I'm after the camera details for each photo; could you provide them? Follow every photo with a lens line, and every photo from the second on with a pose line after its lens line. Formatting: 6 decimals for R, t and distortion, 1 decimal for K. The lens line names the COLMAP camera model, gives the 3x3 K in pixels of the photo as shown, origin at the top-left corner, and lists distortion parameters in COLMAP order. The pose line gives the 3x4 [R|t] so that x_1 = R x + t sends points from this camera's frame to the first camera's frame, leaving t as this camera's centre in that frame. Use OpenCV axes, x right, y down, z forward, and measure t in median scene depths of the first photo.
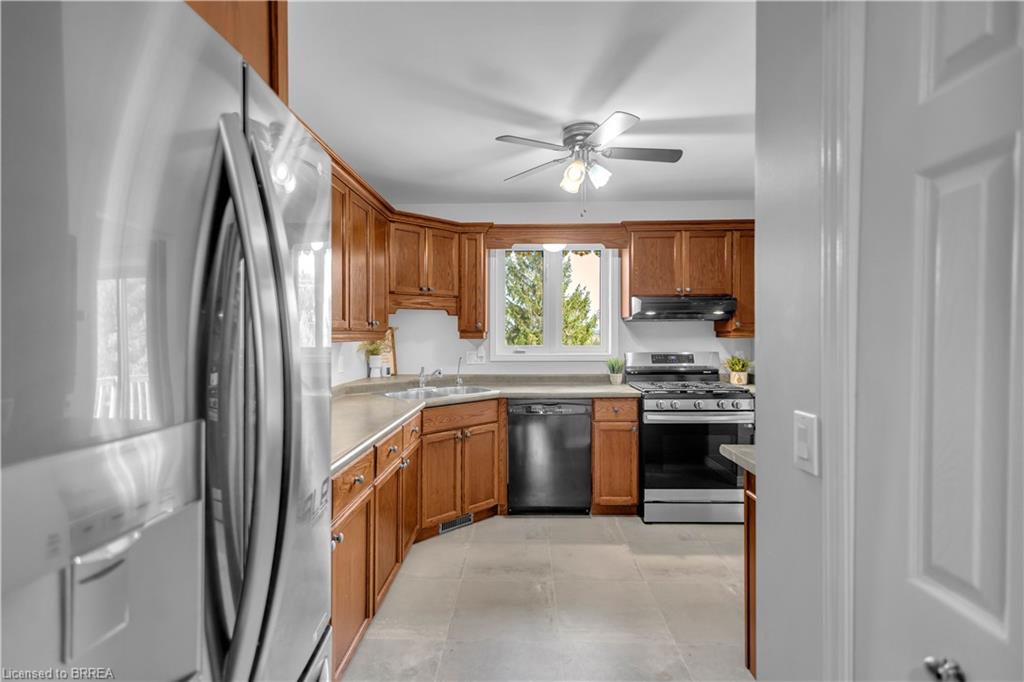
lens RADIAL K [[474.4, 0, 513.0], [0, 474.4, 335.3], [0, 0, 1]] dist [0.009785, -0.000318]
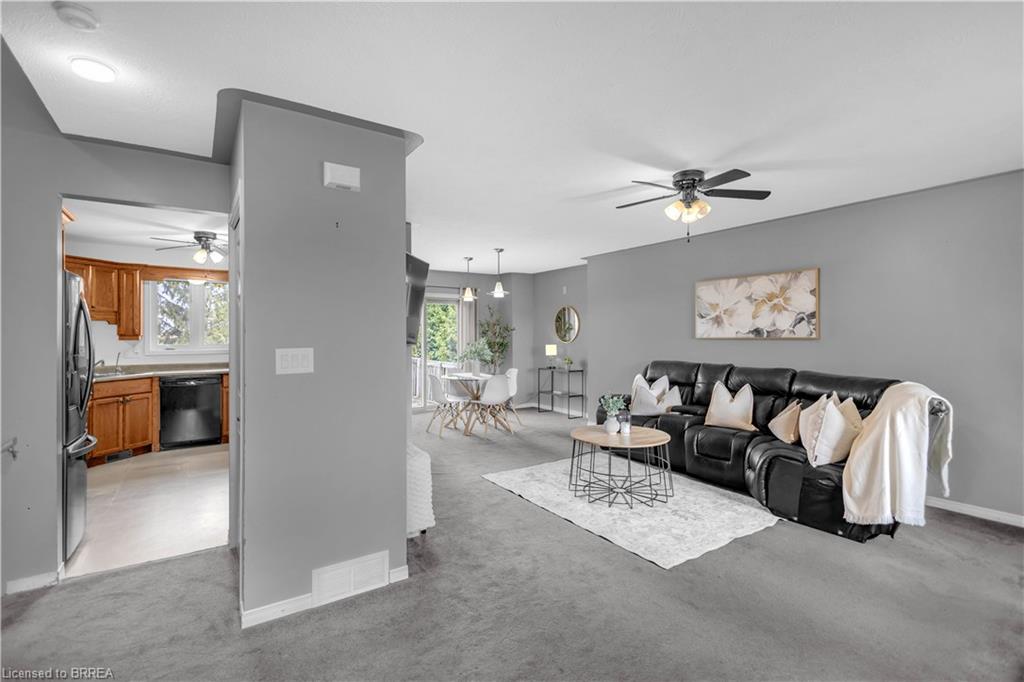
lens RADIAL K [[474.4, 0, 510.2], [0, 474.4, 336.2], [0, 0, 1]] dist [0.009785, -0.000318]
pose [[0.816830, -0.000226, 0.576878, 0.025799], [0.002030, 0.999995, -0.002483, 0.000626], [-0.576875, 0.003199, 0.816826, -0.931852]]
